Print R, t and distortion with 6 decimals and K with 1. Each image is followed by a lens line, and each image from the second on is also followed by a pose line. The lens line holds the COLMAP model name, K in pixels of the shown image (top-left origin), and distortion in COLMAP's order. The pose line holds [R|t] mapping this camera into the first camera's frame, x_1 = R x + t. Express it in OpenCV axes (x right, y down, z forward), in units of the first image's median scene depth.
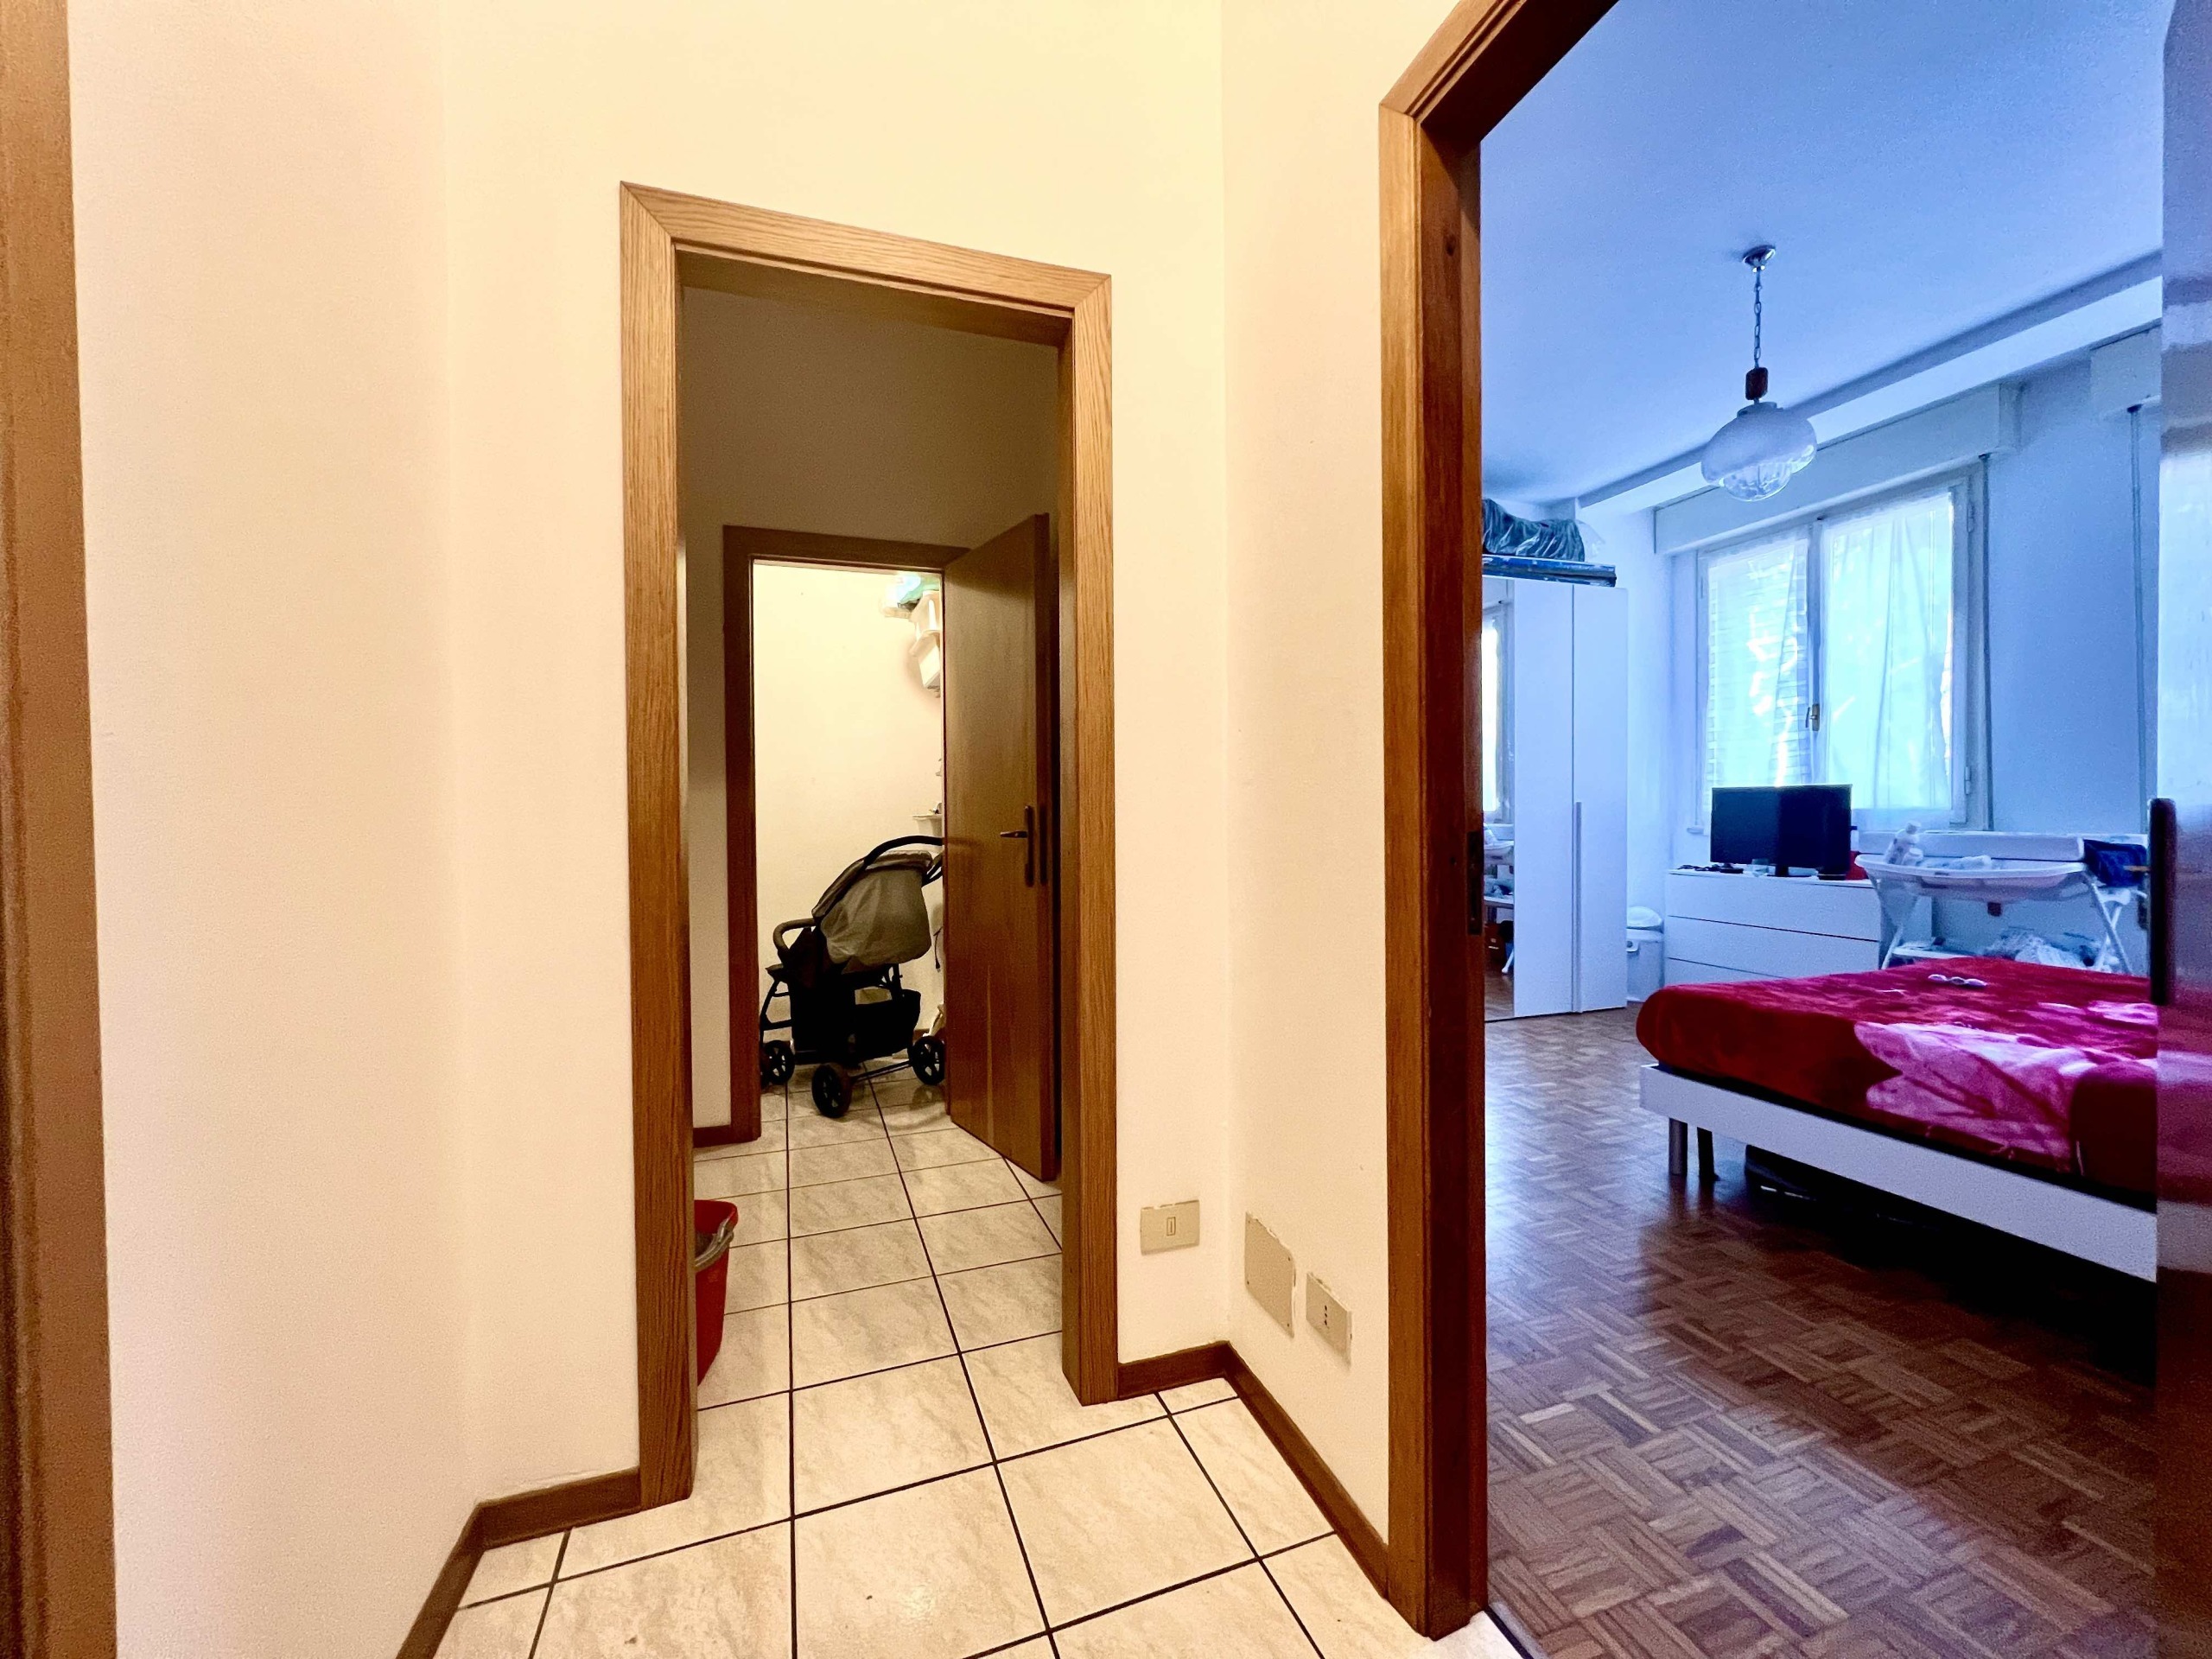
lens RADIAL K [[881.9, 0, 1108.9], [0, 881.9, 827.7], [0, 0, 1]] dist [0.000871, -0.000223]
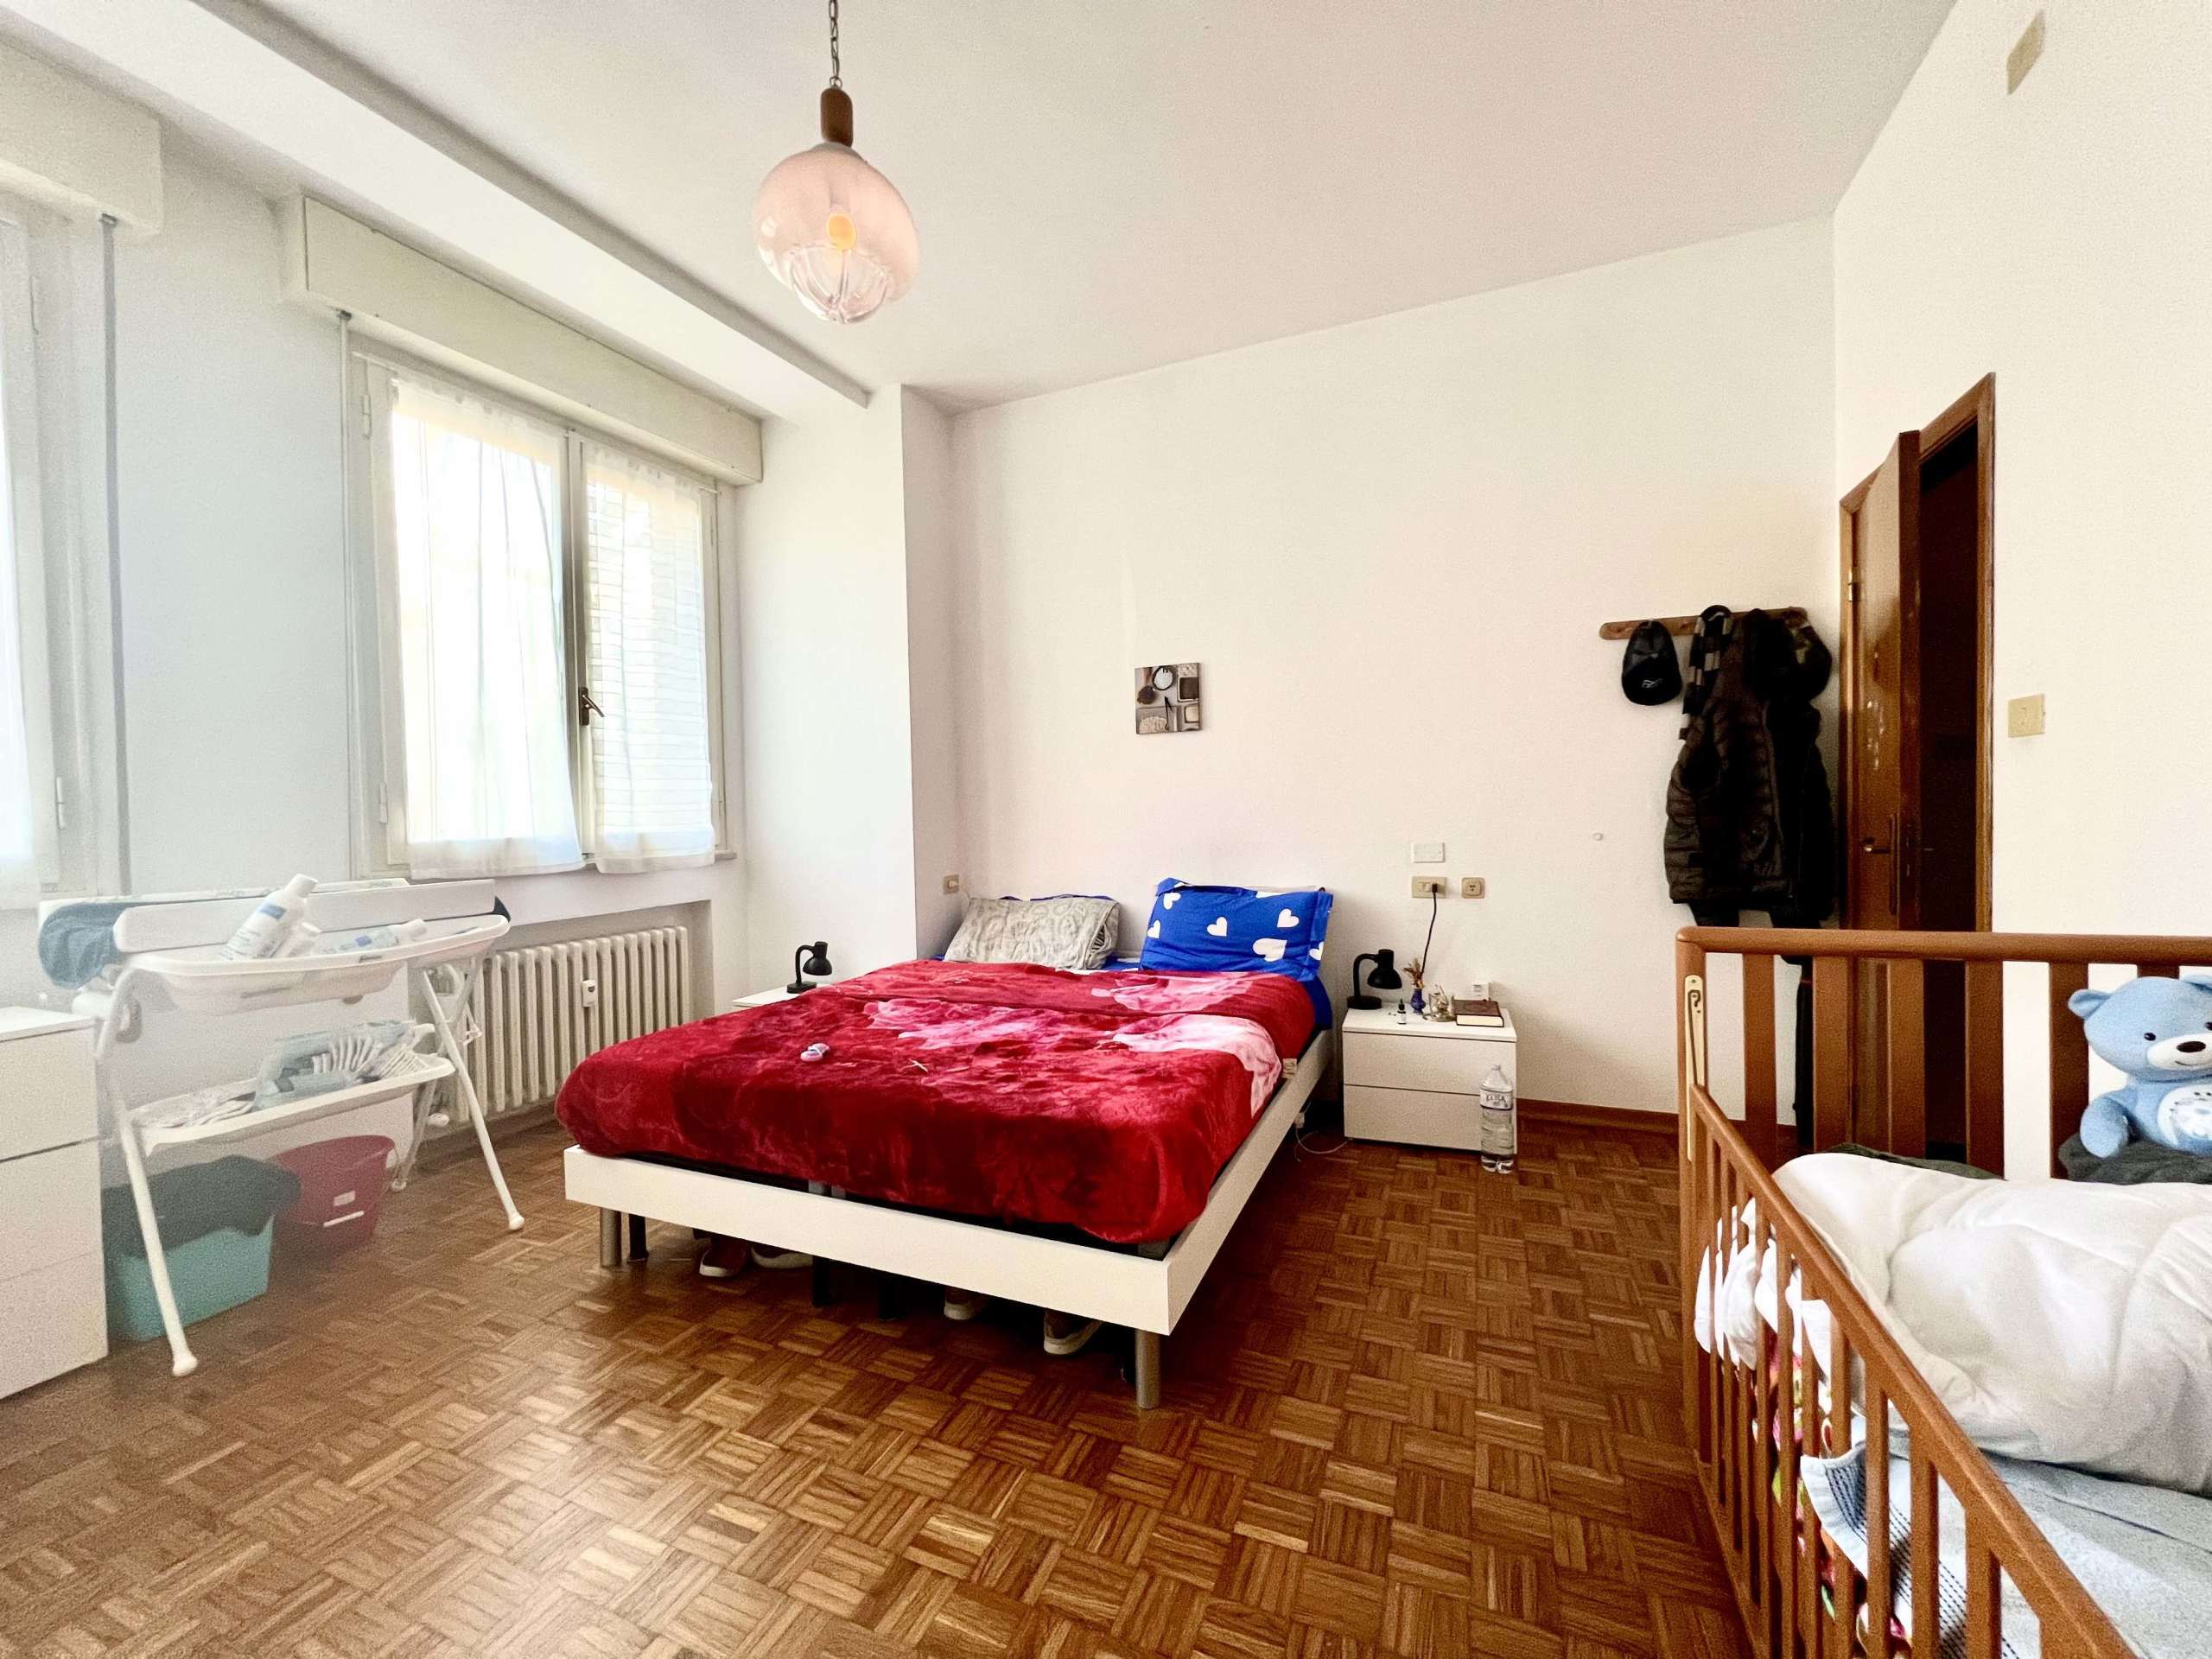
lens RADIAL K [[879.6, 0, 1105.1], [0, 879.6, 825.3], [0, 0, 1]] dist [-0.000995, 0.000034]
pose [[-0.739825, 0.006766, 0.672765, 0.173361], [0.034875, 0.998991, 0.028304, -0.037036], [-0.671895, 0.044403, -0.739314, 1.101641]]
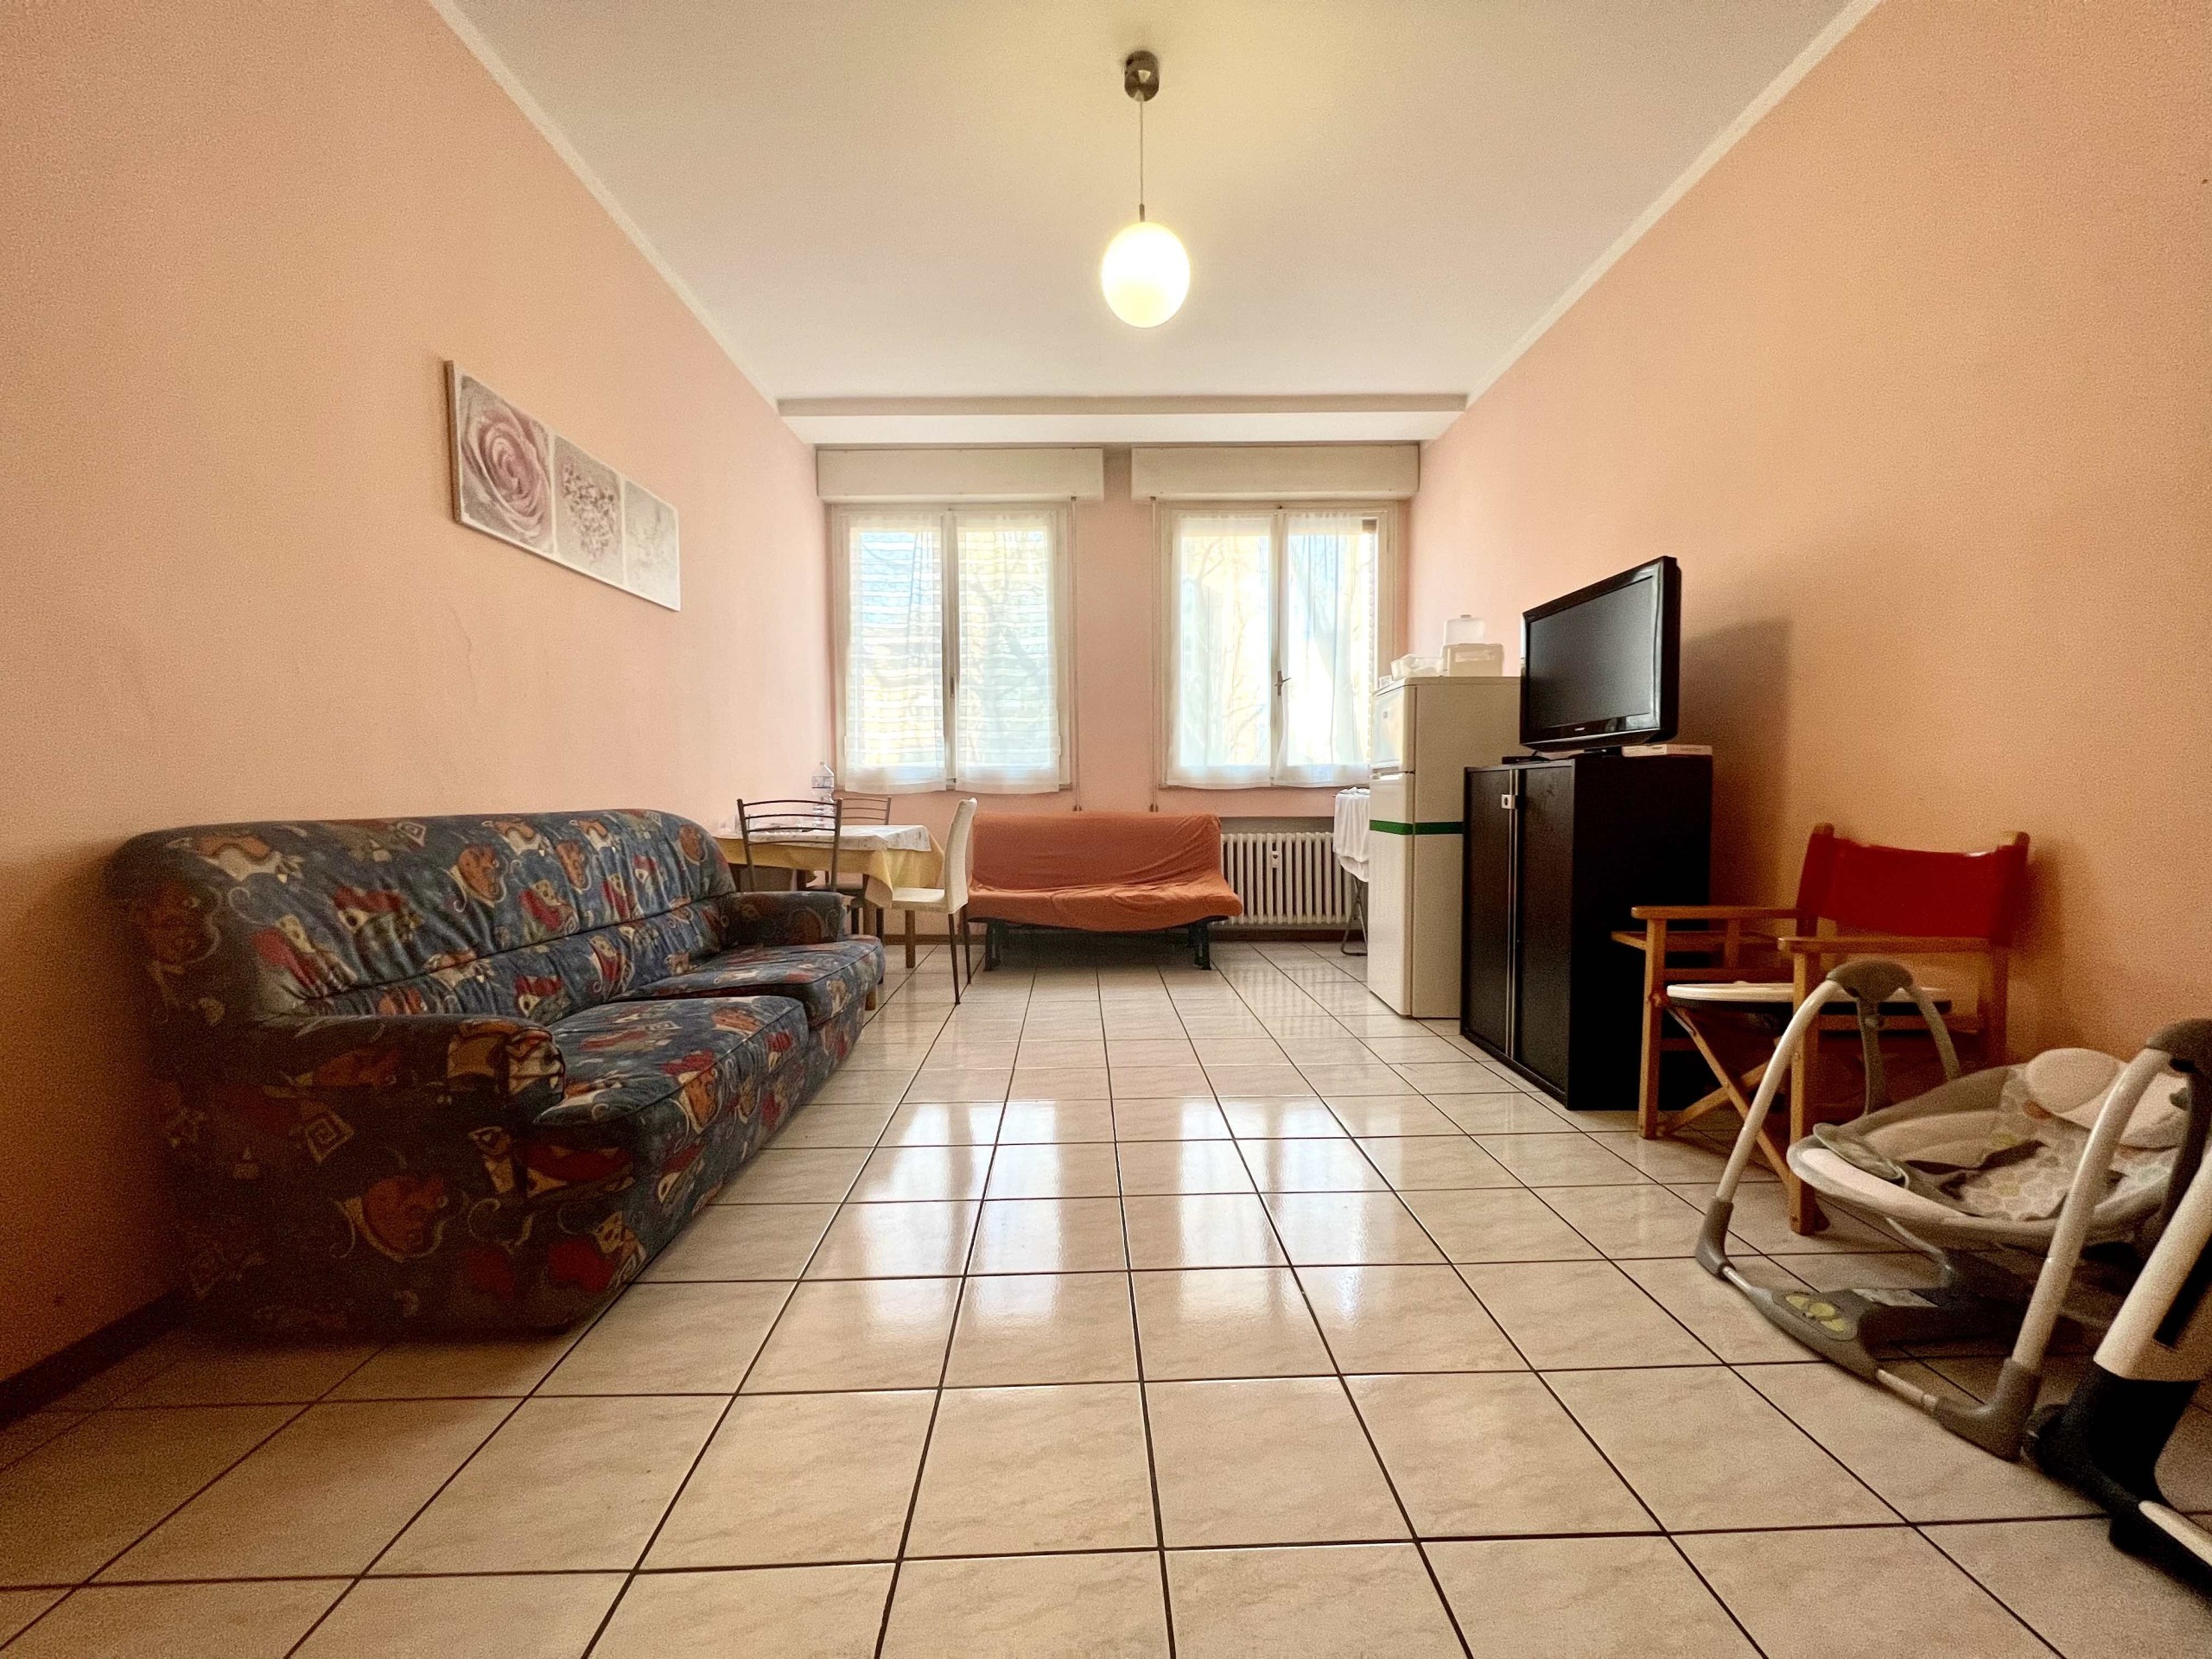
lens RADIAL K [[881.9, 0, 1108.9], [0, 881.9, 827.7], [0, 0, 1]] dist [0.000871, -0.000223]
pose [[0.297668, -0.035115, 0.954023, -0.287054], [0.019415, 0.999339, 0.030725, 0.032312], [-0.954472, 0.009377, 0.298153, 0.614553]]
